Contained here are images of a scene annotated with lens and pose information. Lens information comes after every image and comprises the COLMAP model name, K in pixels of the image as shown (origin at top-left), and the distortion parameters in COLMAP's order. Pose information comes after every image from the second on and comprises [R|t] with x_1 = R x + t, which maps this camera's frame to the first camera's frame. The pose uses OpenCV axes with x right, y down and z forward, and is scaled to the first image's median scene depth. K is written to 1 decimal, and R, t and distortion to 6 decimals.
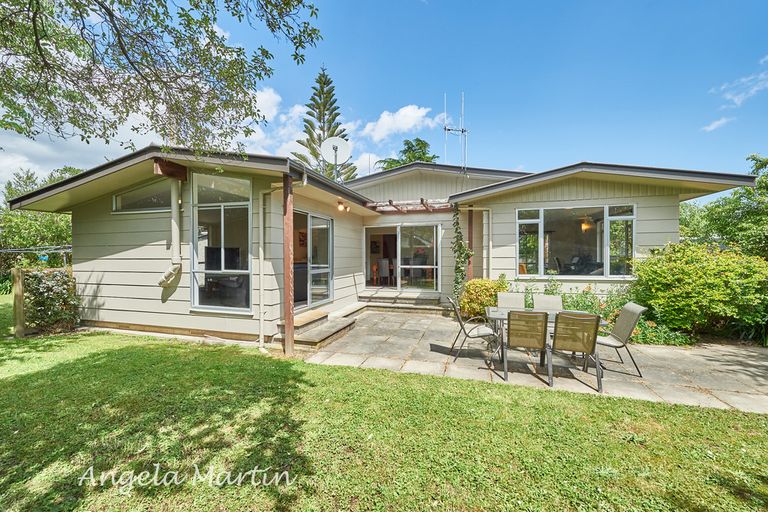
lens RADIAL K [[307.7, 0, 384.0], [0, 307.7, 256.0], [0, 0, 1]] dist [0.001410, 0.000189]
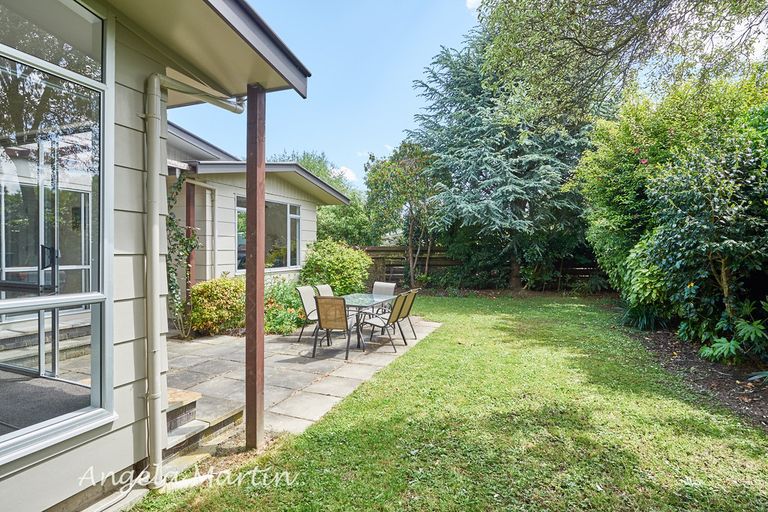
lens RADIAL K [[400.1, 0, 384.0], [0, 400.1, 256.0], [0, 0, 1]] dist [-0.001920, -0.000166]
pose [[0.076526, -0.014976, 0.996955, -0.696459], [-0.008369, 0.999842, 0.015662, -0.000151], [-0.997032, -0.009542, 0.076389, 0.549957]]
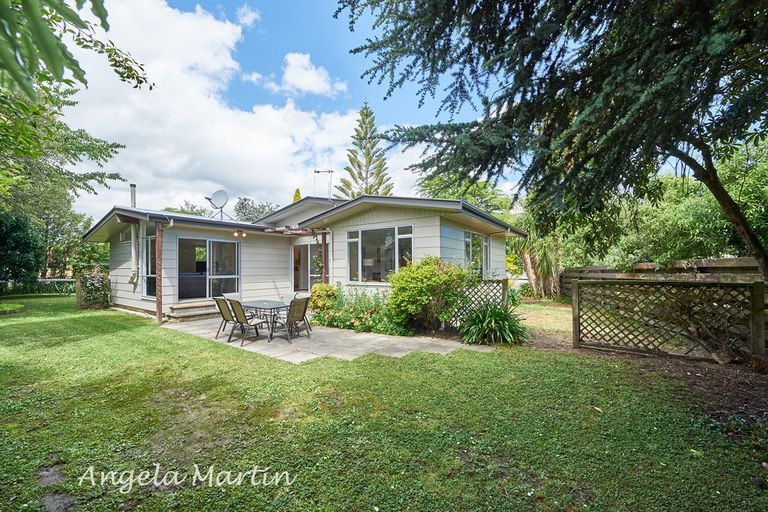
lens RADIAL K [[307.7, 0, 384.0], [0, 307.7, 256.0], [0, 0, 1]] dist [0.001410, 0.000189]
pose [[0.953356, -0.010419, -0.301670, 1.058162], [-0.001524, 0.999225, -0.039329, 0.006440], [0.301846, 0.037954, 0.952601, -0.206302]]
